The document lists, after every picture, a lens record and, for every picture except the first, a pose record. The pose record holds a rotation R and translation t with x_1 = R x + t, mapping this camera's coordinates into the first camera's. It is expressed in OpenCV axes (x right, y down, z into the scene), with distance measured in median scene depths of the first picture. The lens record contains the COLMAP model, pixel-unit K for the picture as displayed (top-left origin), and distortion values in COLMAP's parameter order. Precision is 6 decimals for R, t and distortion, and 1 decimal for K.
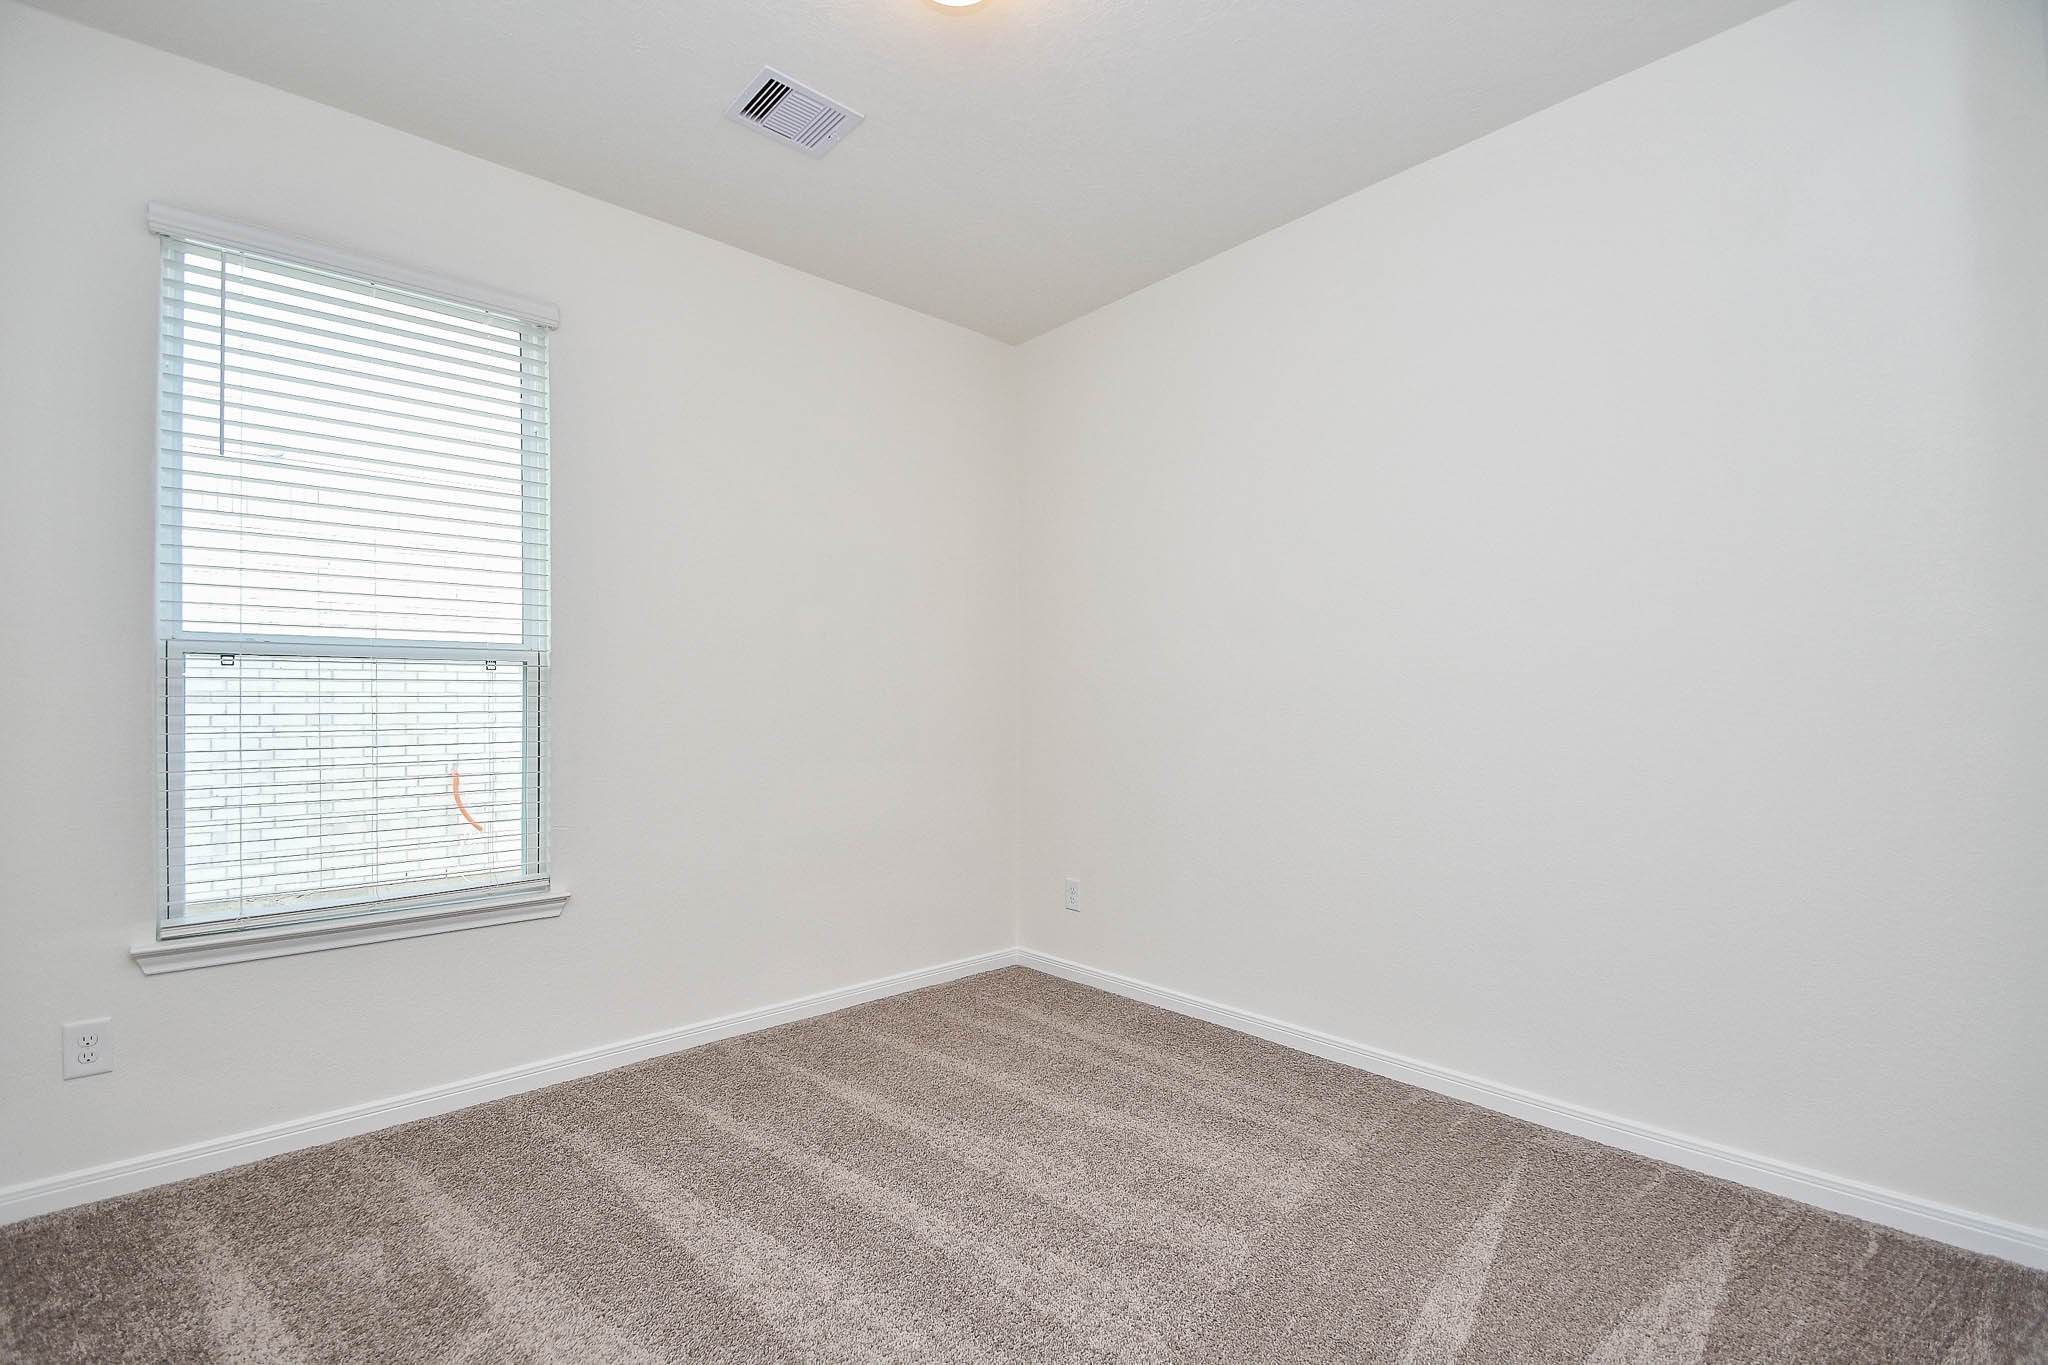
lens RADIAL K [[914.9, 0, 989.9], [0, 914.9, 698.8], [0, 0, 1]] dist [0.017030, -0.016132]
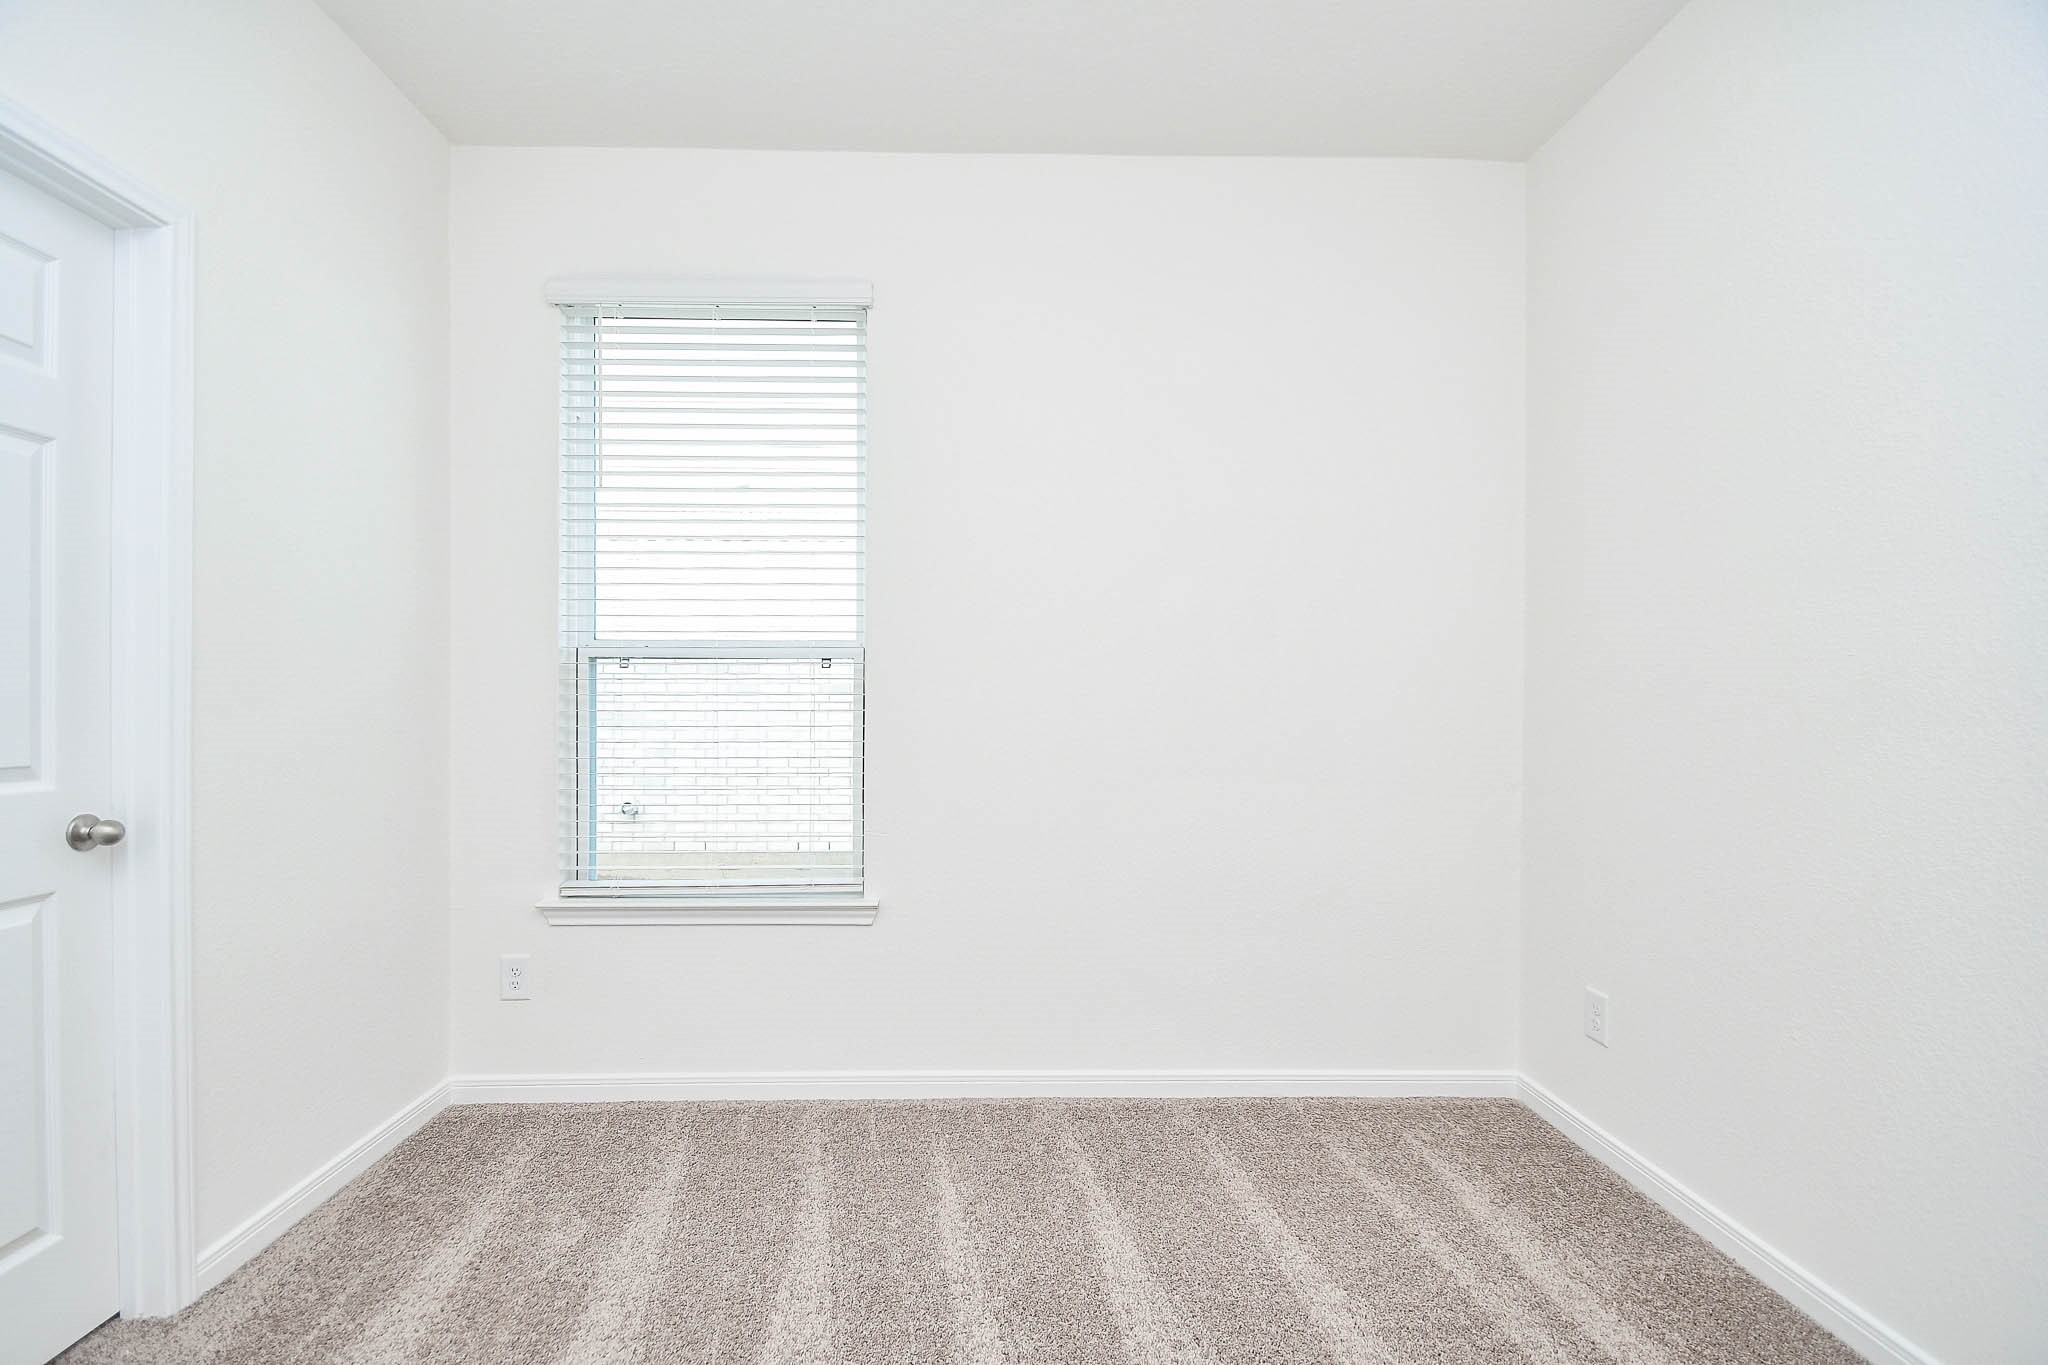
lens RADIAL K [[899.2, 0, 1012.8], [0, 899.2, 697.5], [0, 0, 1]] dist [0.015302, -0.015245]
pose [[0.763820, 0.004238, -0.645415, 0.256359], [-0.000767, 0.999984, 0.005659, -0.005180], [0.645429, -0.003827, 0.763811, 0.399675]]
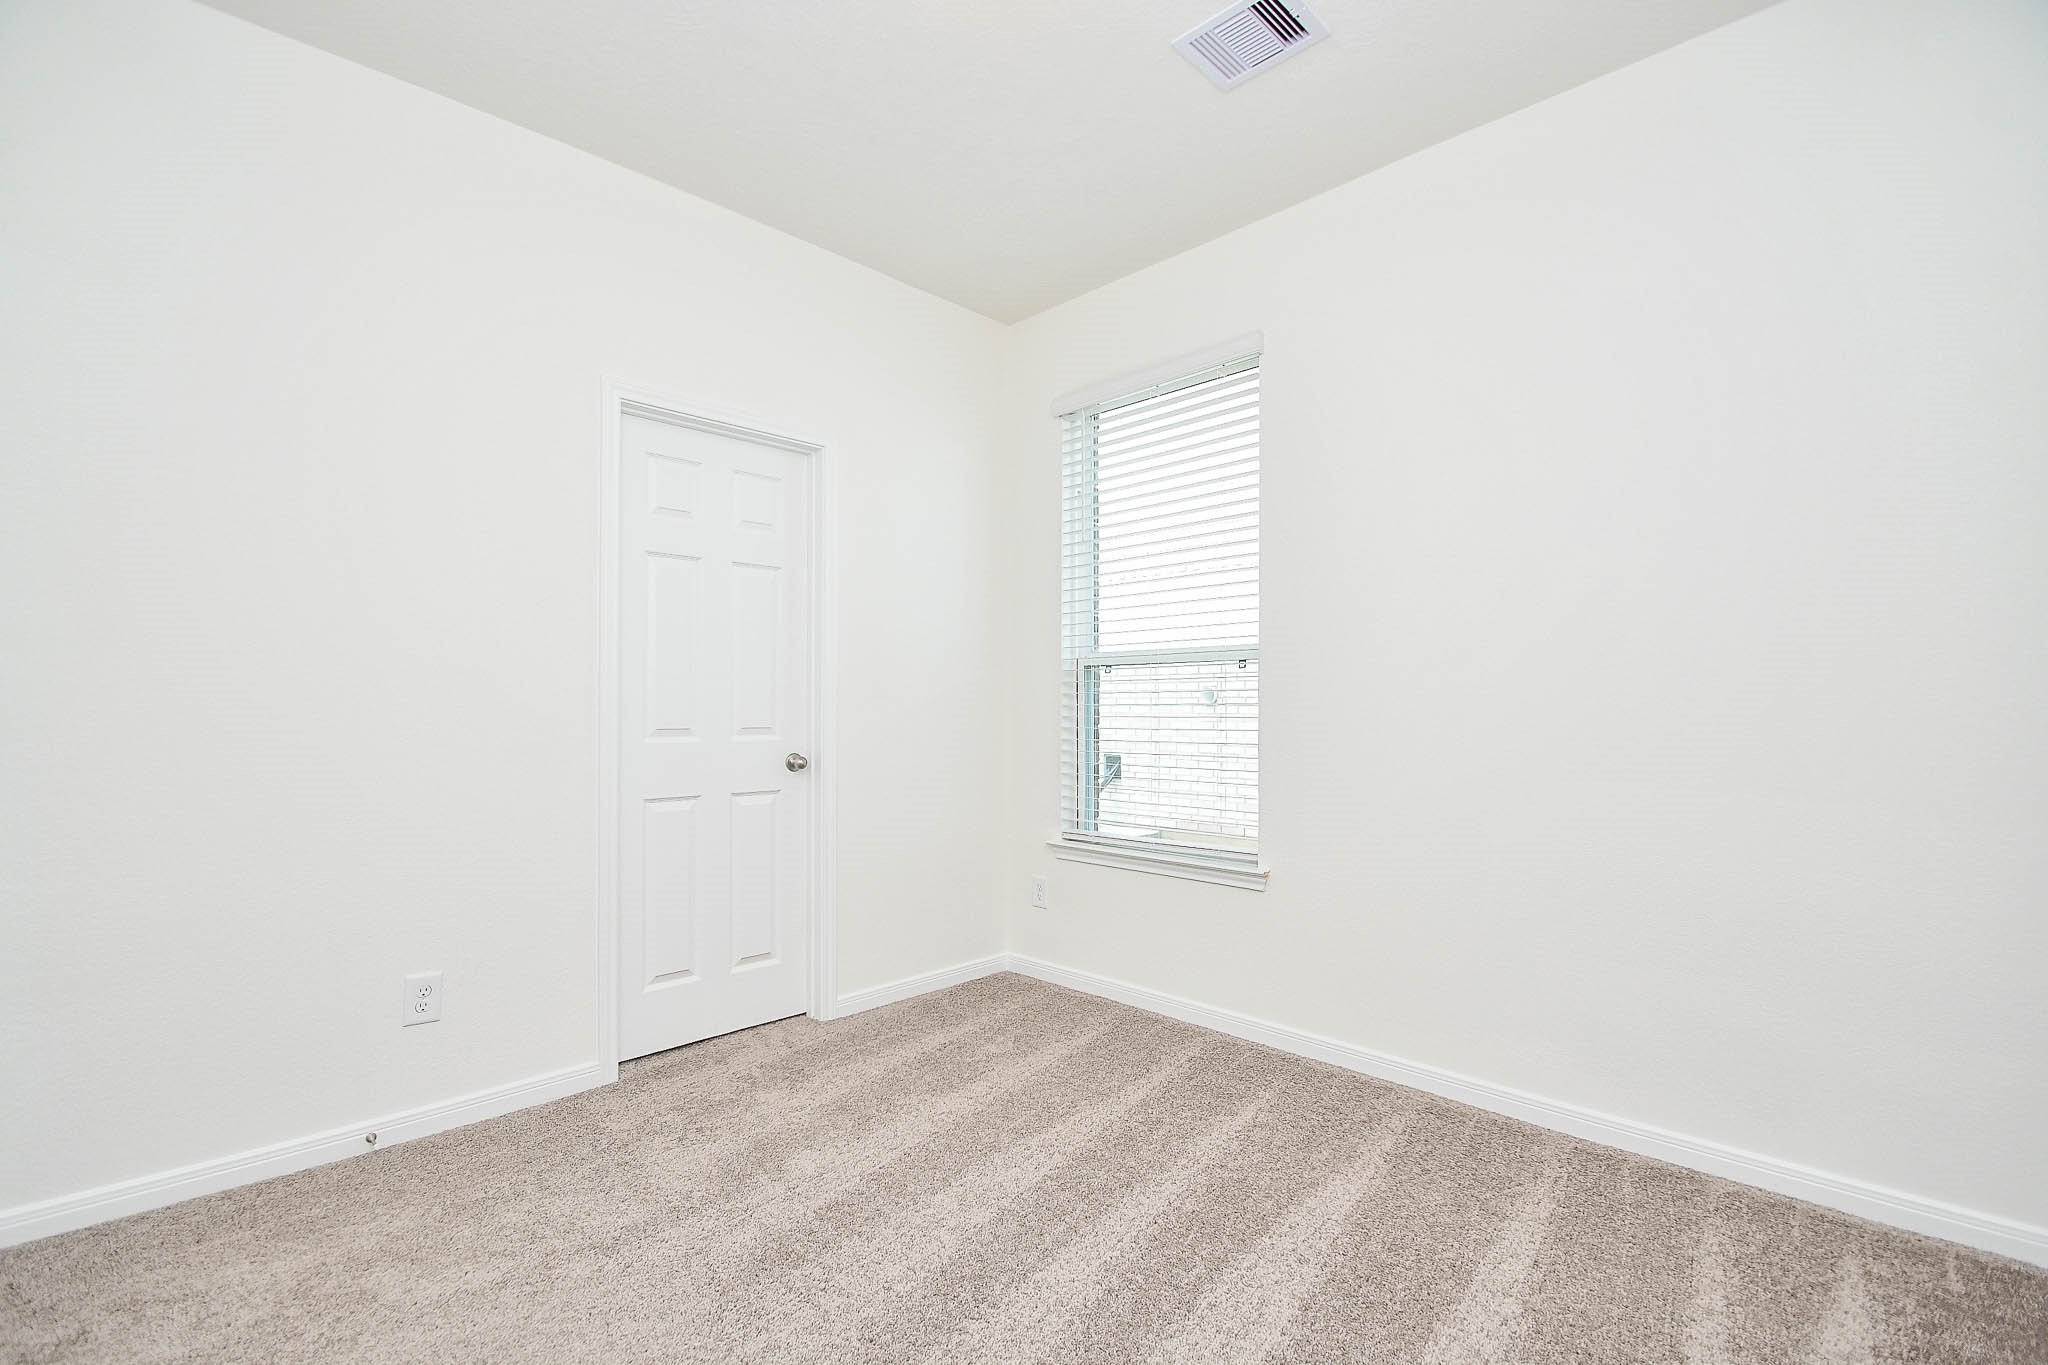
lens RADIAL K [[908.4, 0, 1003.1], [0, 908.4, 689.0], [0, 0, 1]] dist [0.013091, -0.016286]
pose [[0.055629, -0.014475, -0.998347, 0.624592], [0.008121, 0.999868, -0.014045, 0.009690], [0.998419, -0.007326, 0.055739, 0.666021]]
